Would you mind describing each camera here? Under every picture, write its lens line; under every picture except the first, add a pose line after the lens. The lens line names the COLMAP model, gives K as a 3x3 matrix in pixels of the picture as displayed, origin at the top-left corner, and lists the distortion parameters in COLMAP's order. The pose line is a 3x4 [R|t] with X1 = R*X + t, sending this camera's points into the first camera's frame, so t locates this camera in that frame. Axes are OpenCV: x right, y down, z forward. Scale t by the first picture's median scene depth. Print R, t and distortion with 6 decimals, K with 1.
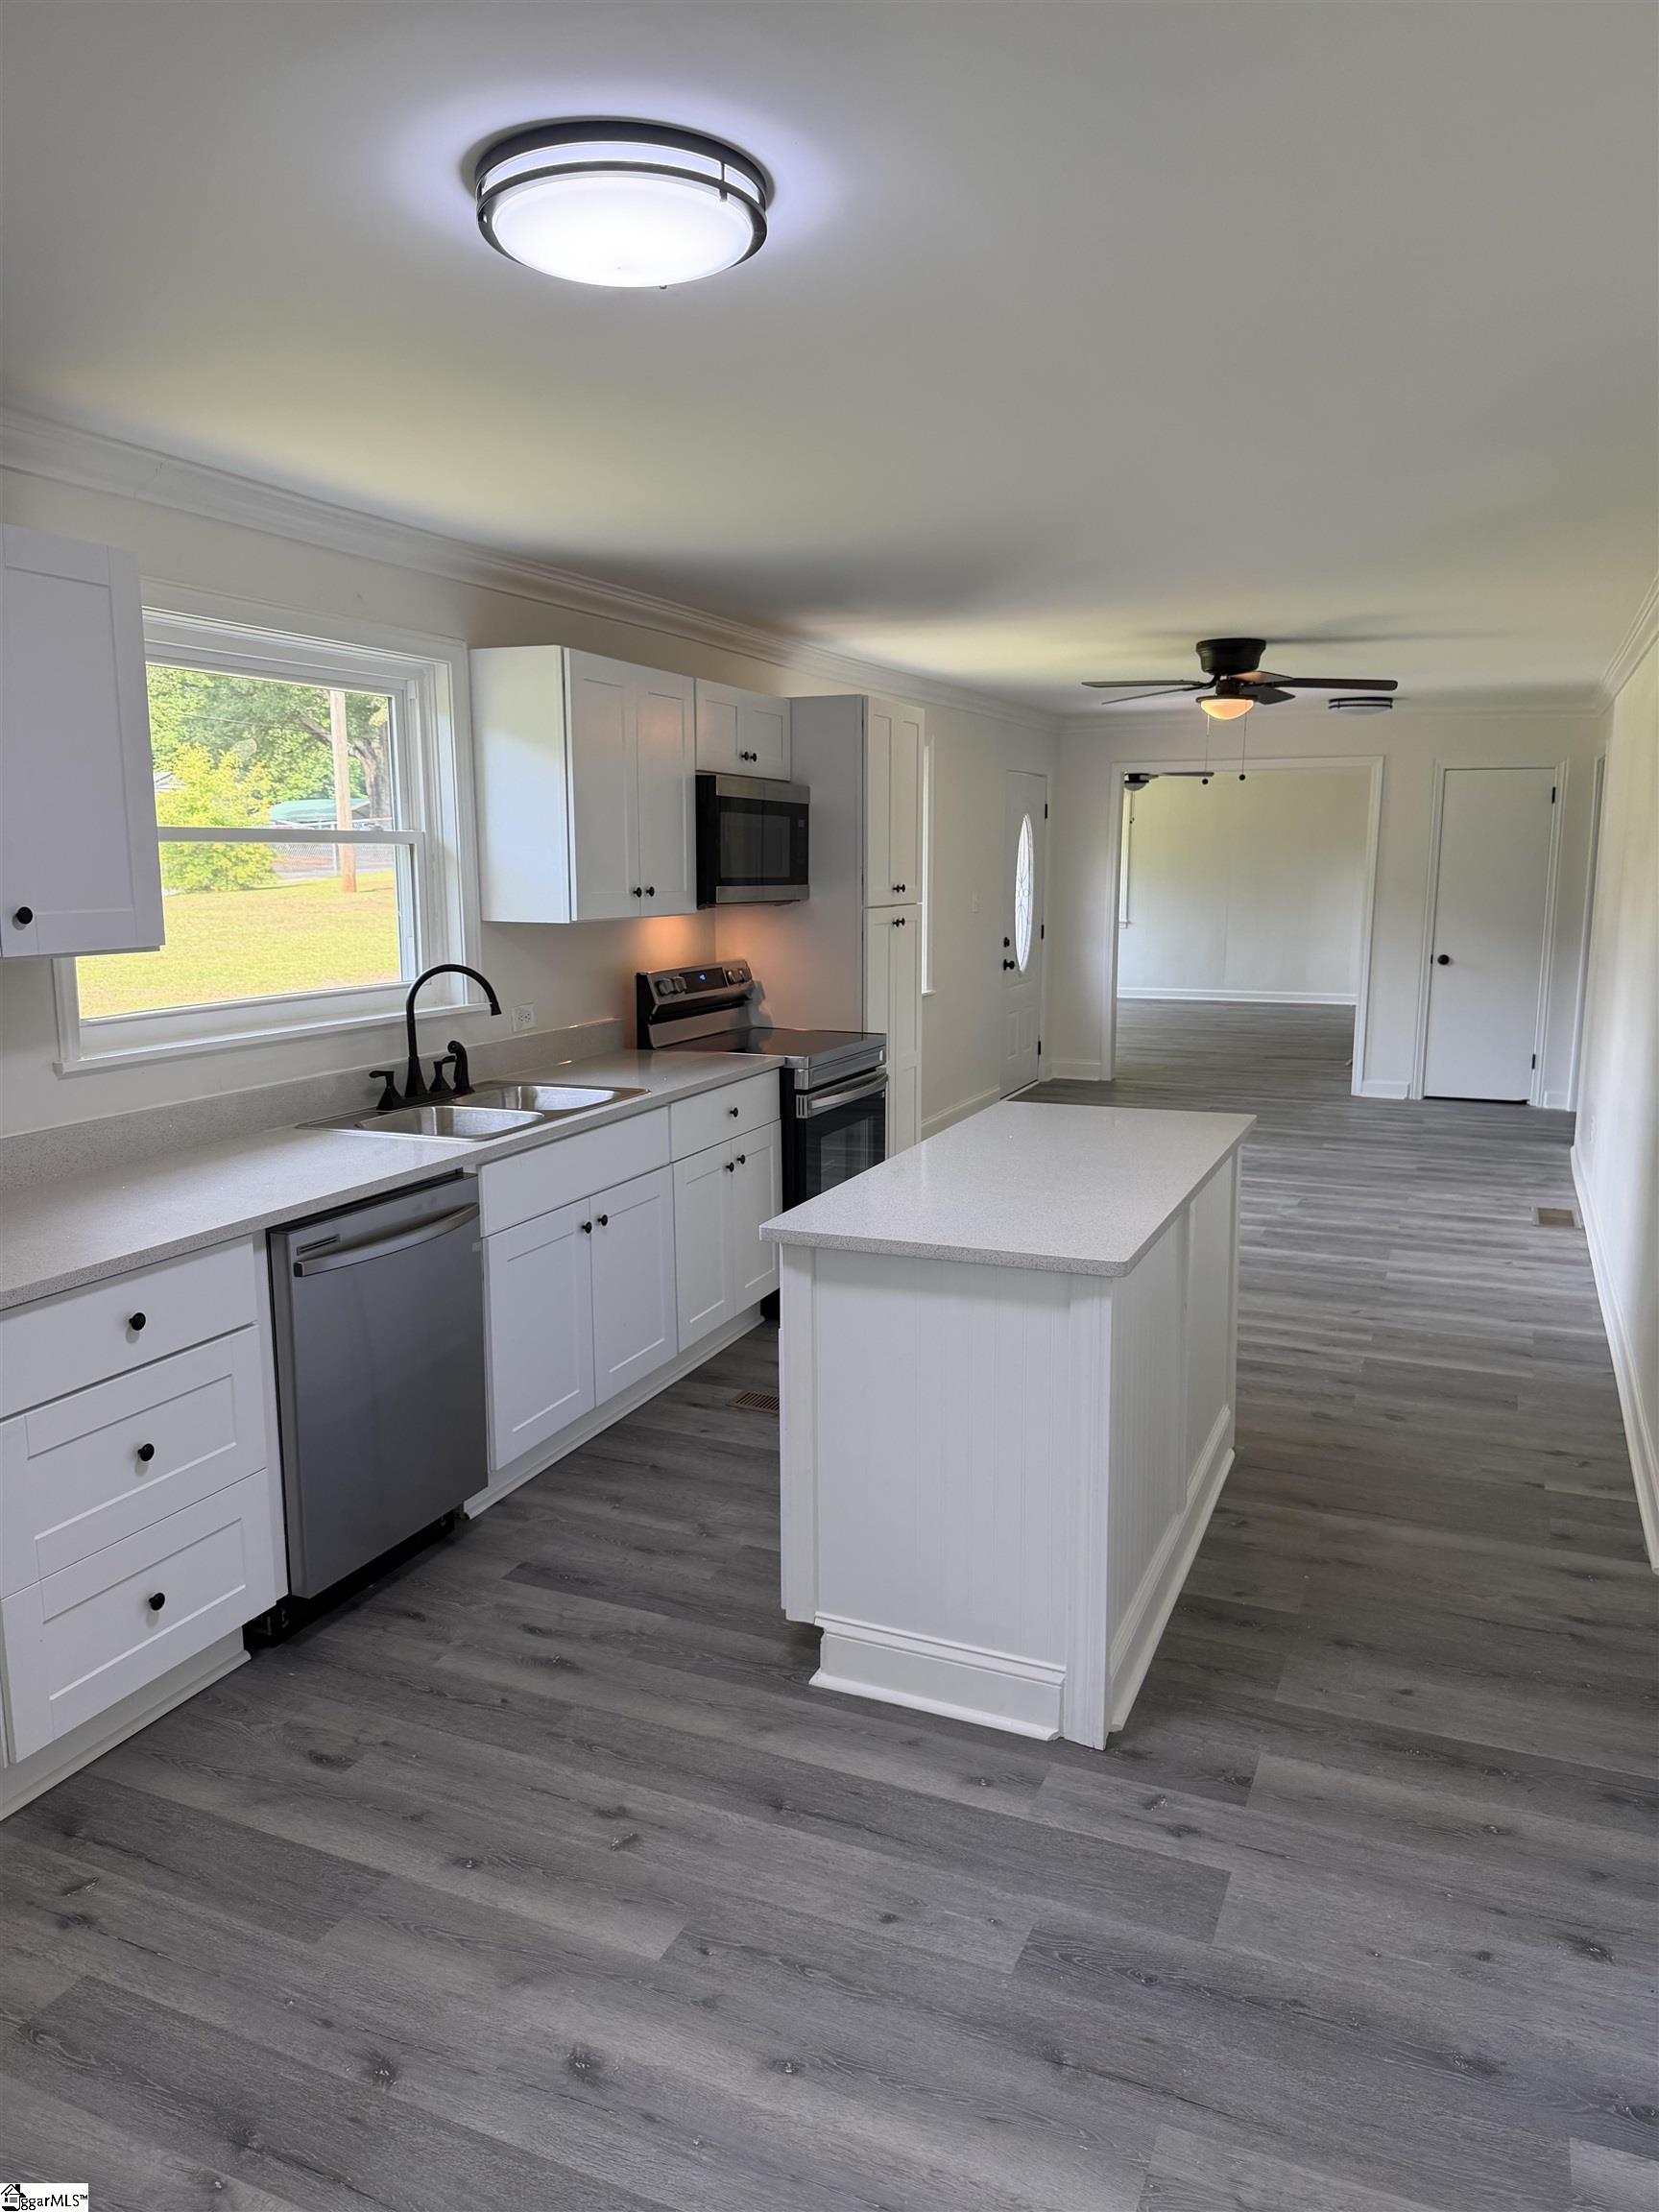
lens RADIAL K [[1562.1, 0, 820.8], [0, 1562.1, 1118.7], [0, 0, 1]] dist [0.029687, -0.033880]
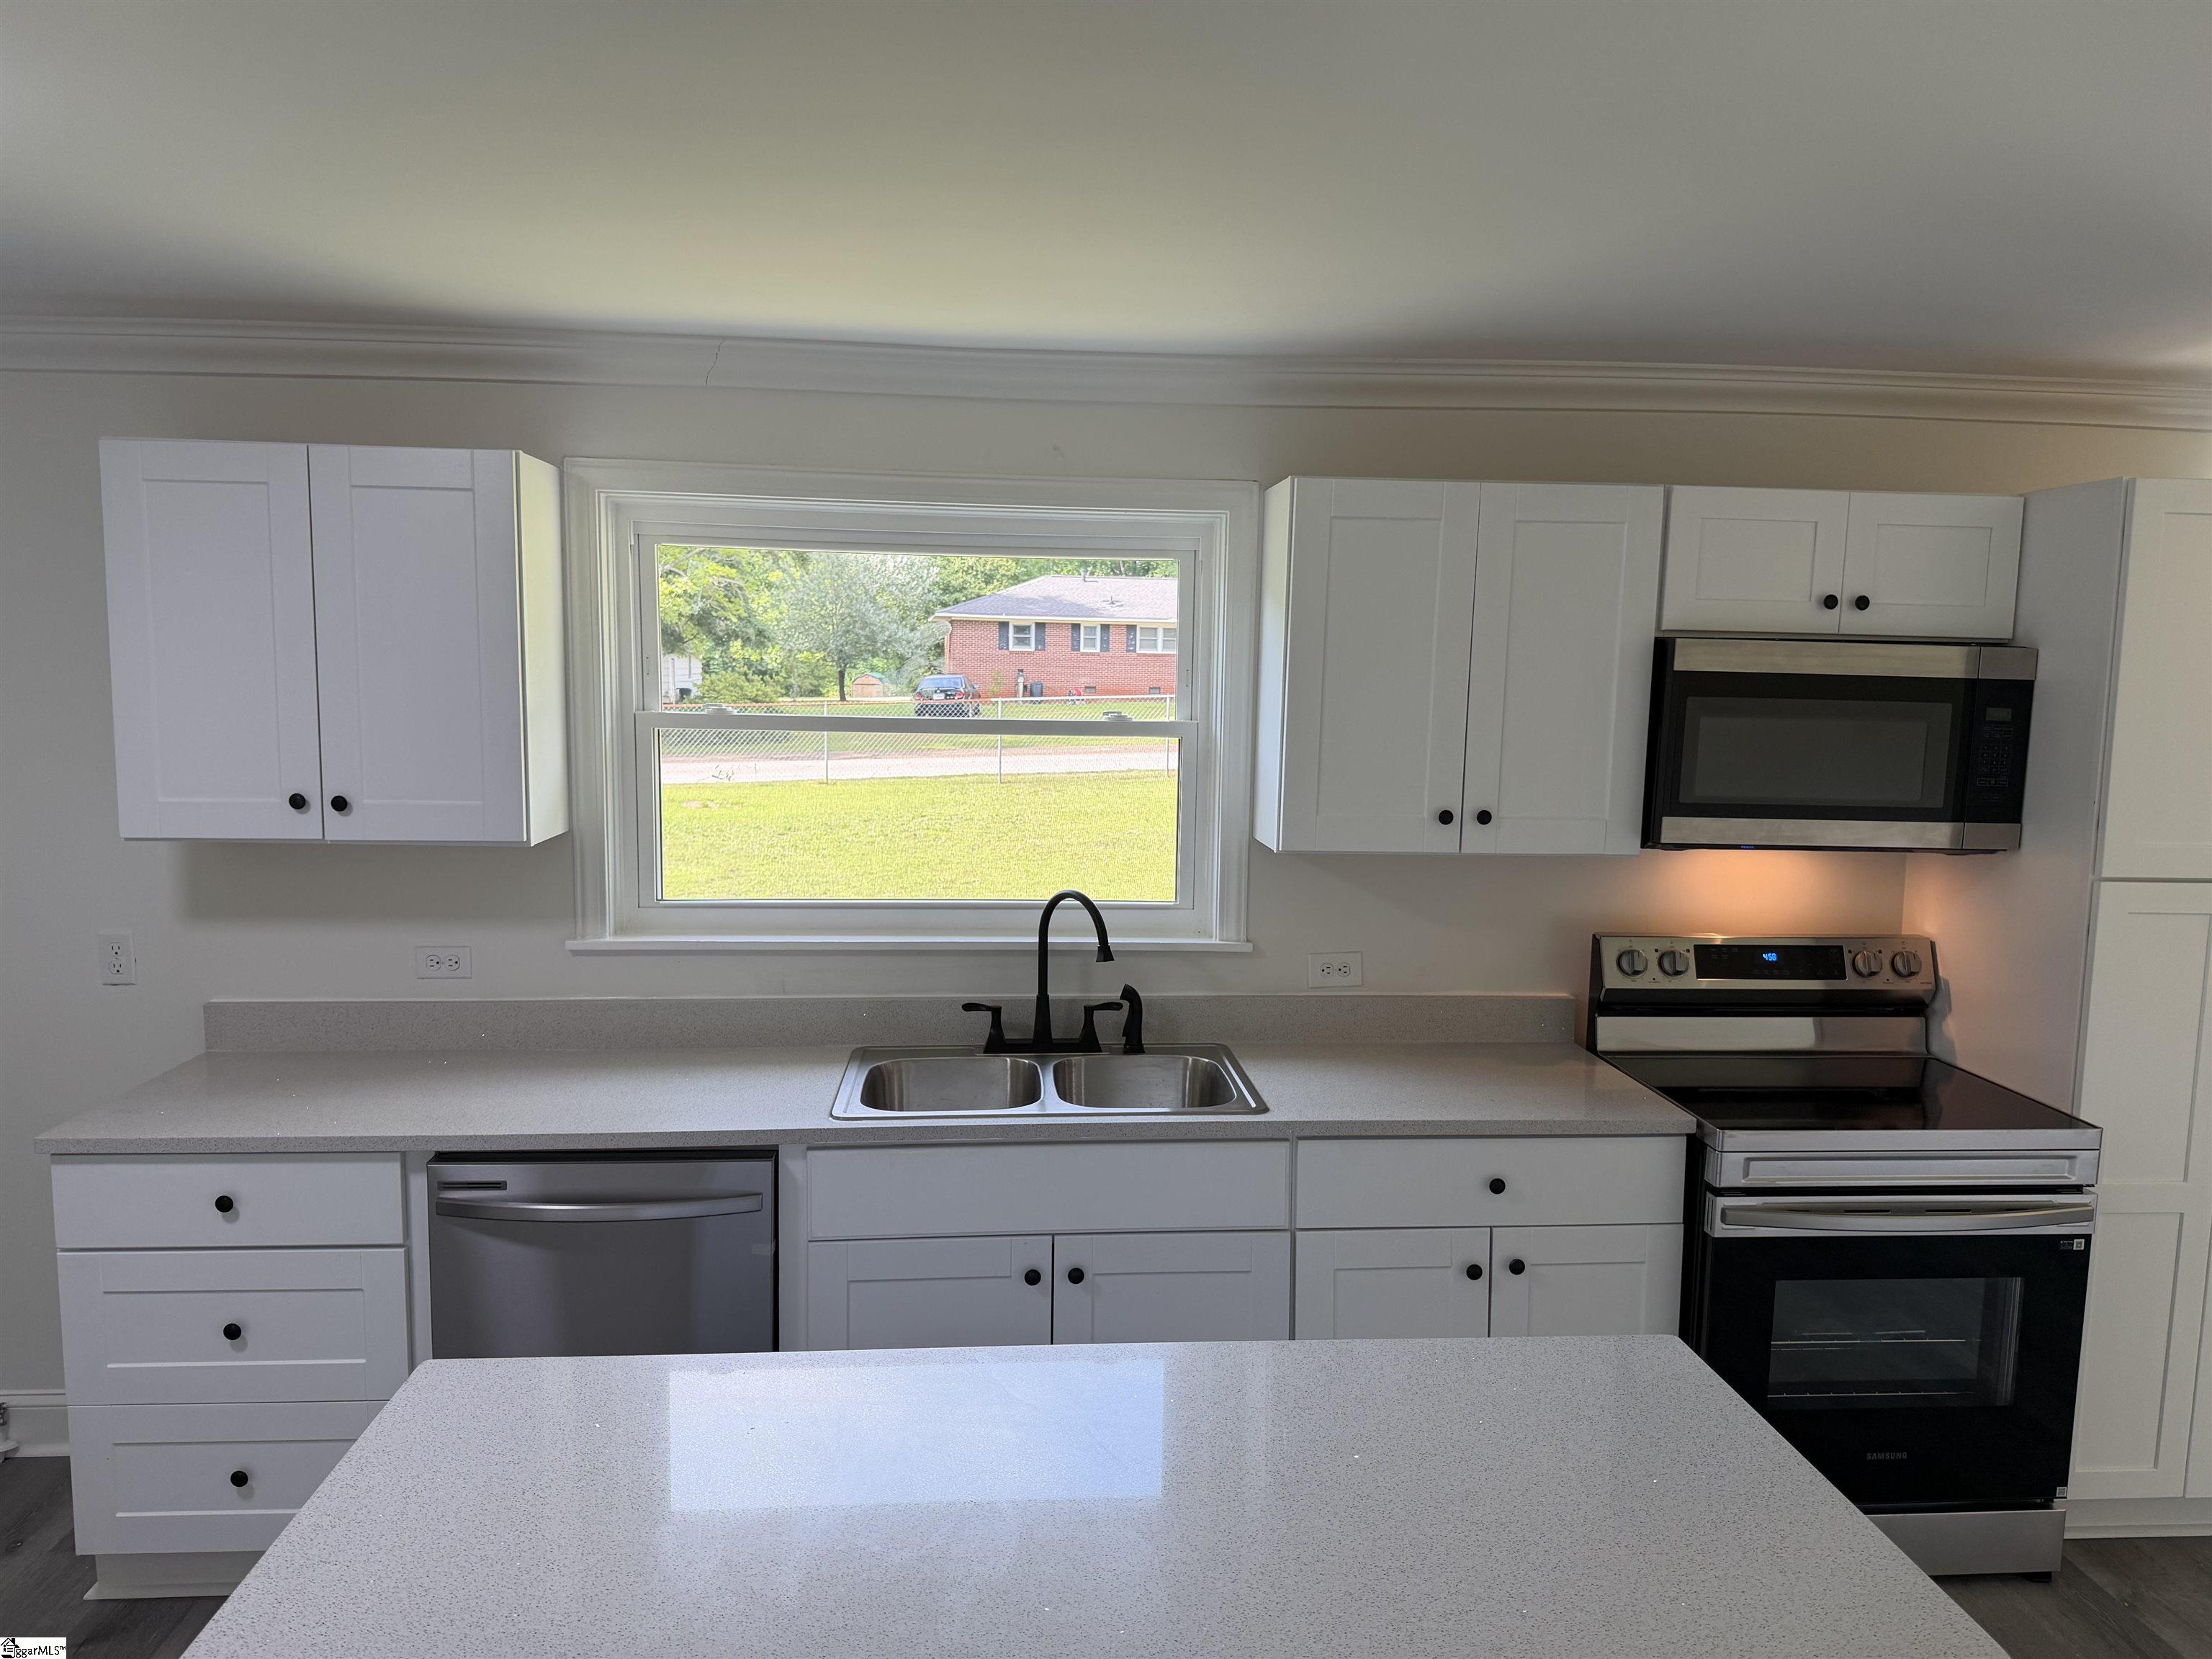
lens RADIAL K [[1562.1, 0, 1122.4], [0, 1562.1, 819.3], [0, 0, 1]] dist [0.029687, -0.033880]
pose [[0.461841, 0.099277, -0.881389, 0.432143], [-0.166653, 0.985731, 0.023704, -0.145032], [0.871165, 0.135939, 0.471796, 0.600124]]
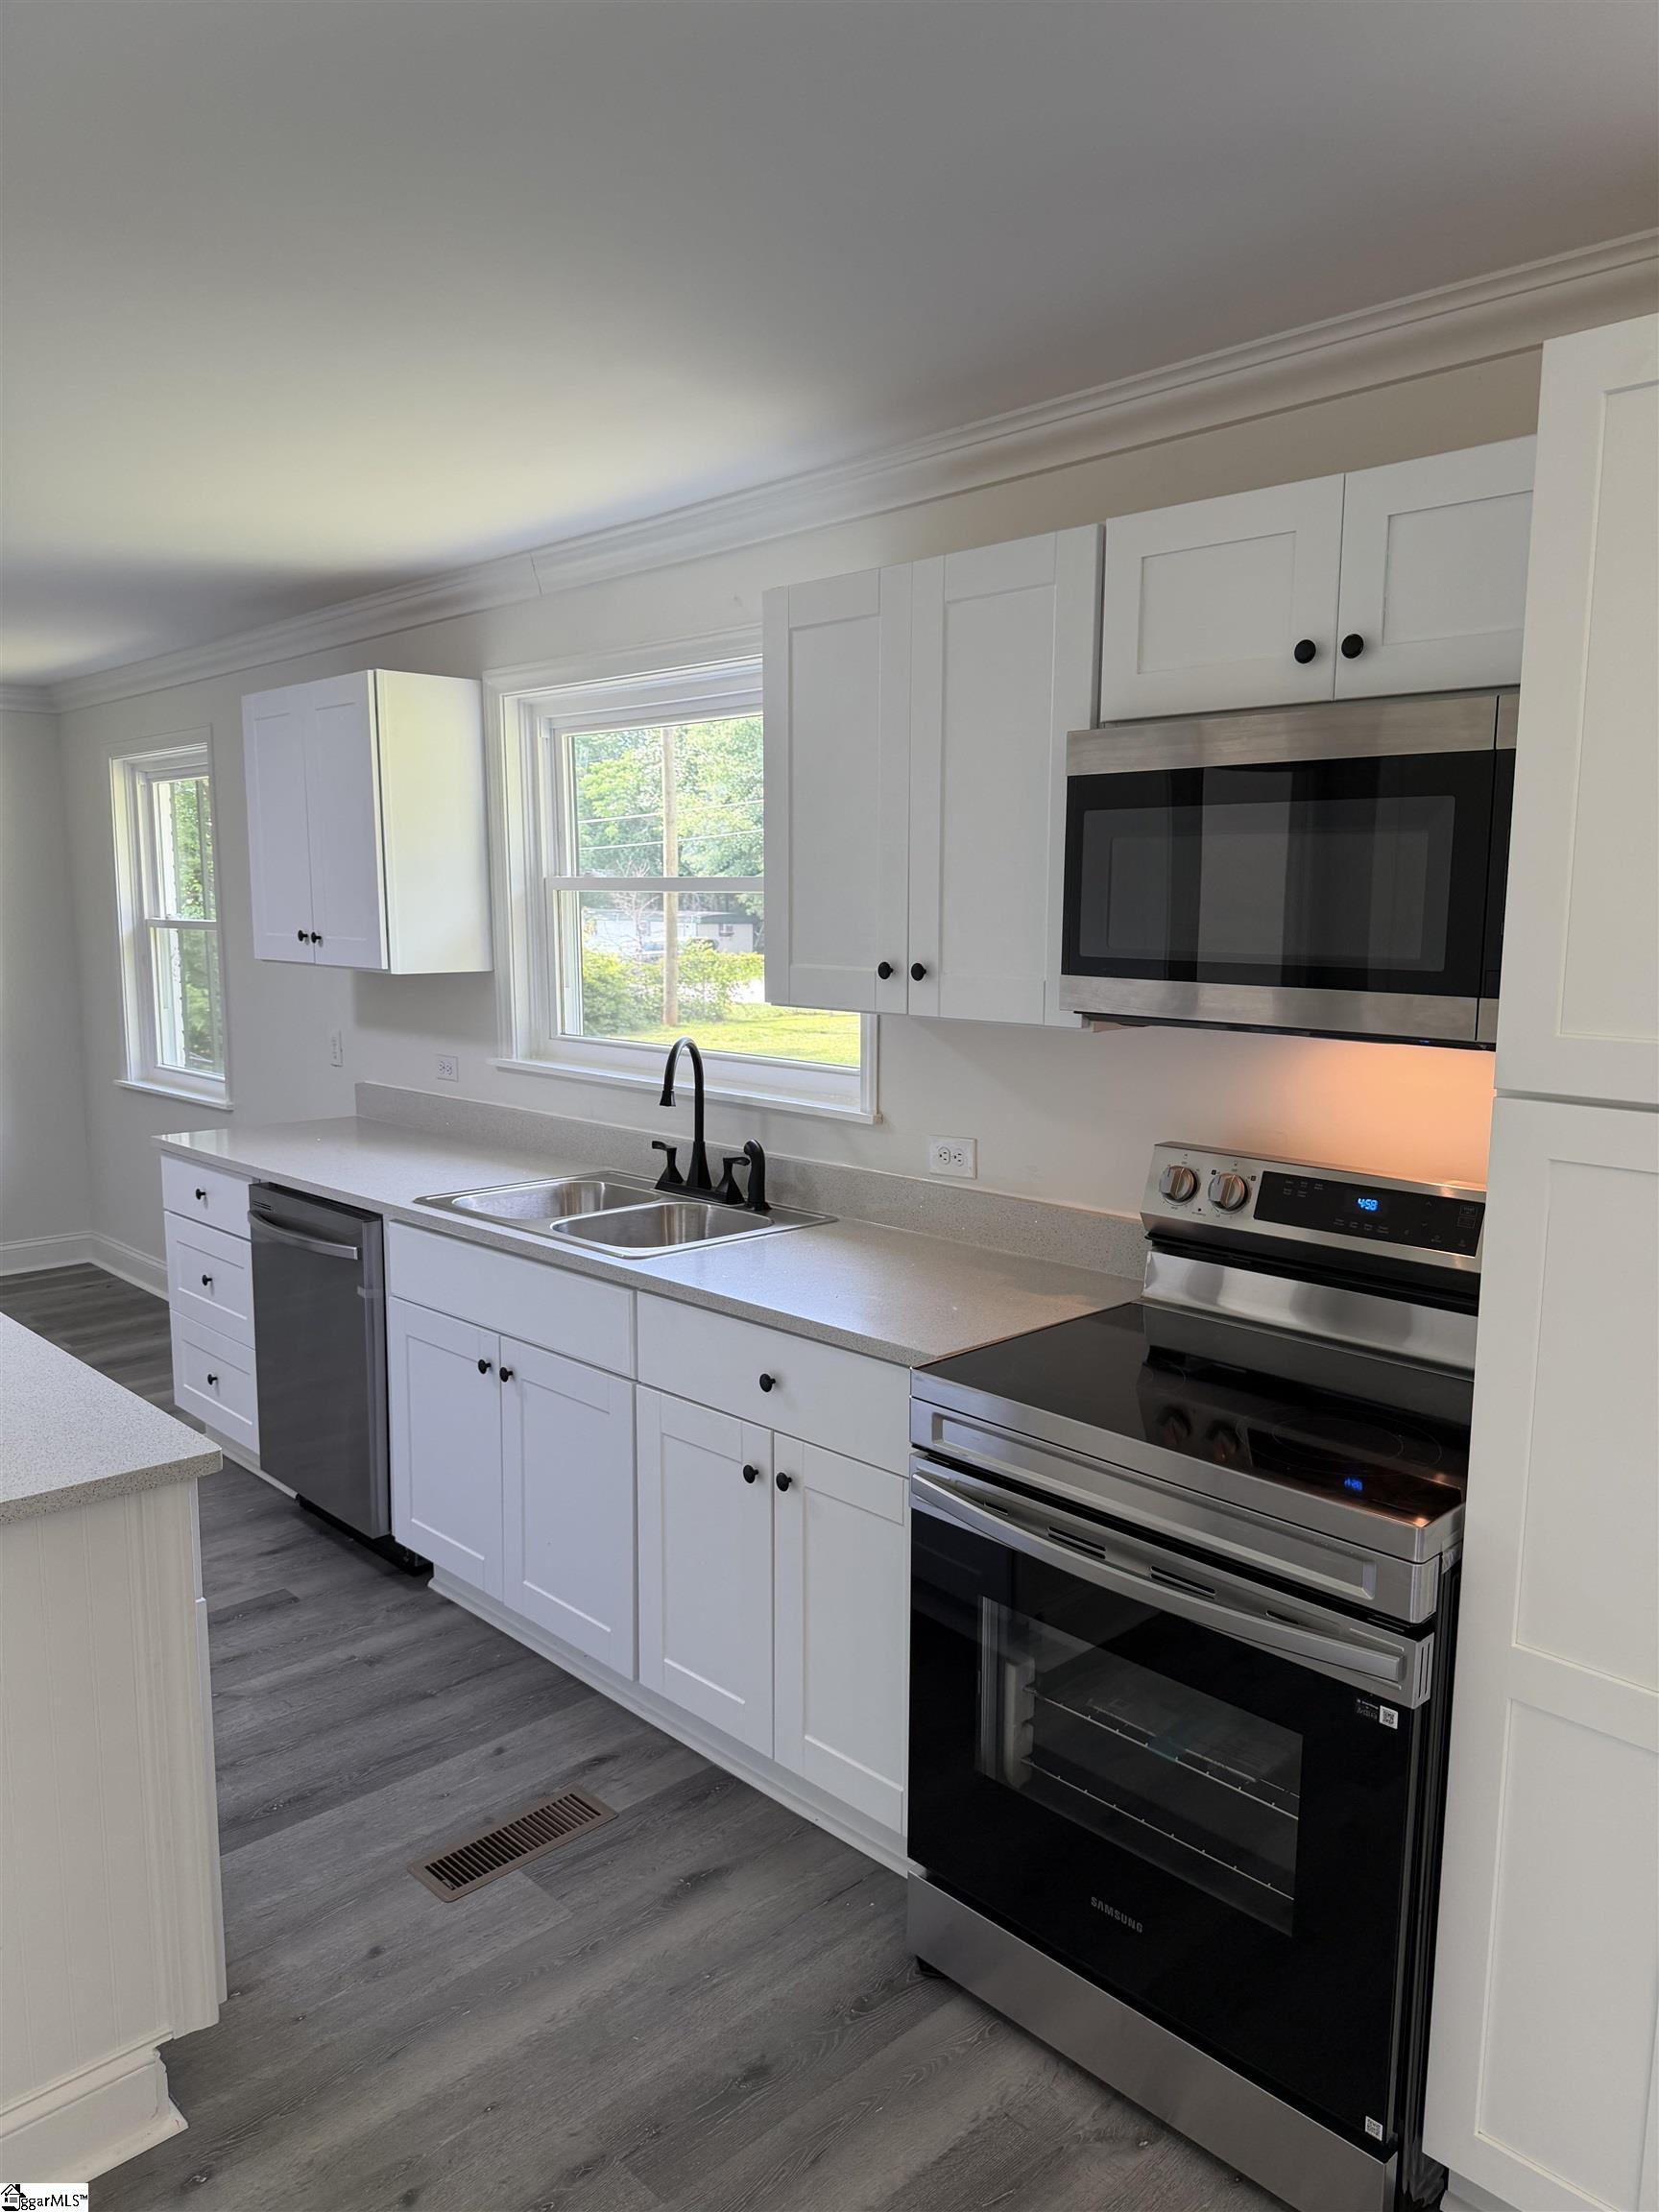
lens RADIAL K [[1562.1, 0, 812.7], [0, 1562.1, 1096.4], [0, 0, 1]] dist [0.029687, -0.033880]
pose [[-0.401673, 0.119399, -0.907966, 0.438212], [-0.154829, 0.968337, 0.195833, -0.219655], [0.902600, 0.219240, -0.370468, 1.270080]]
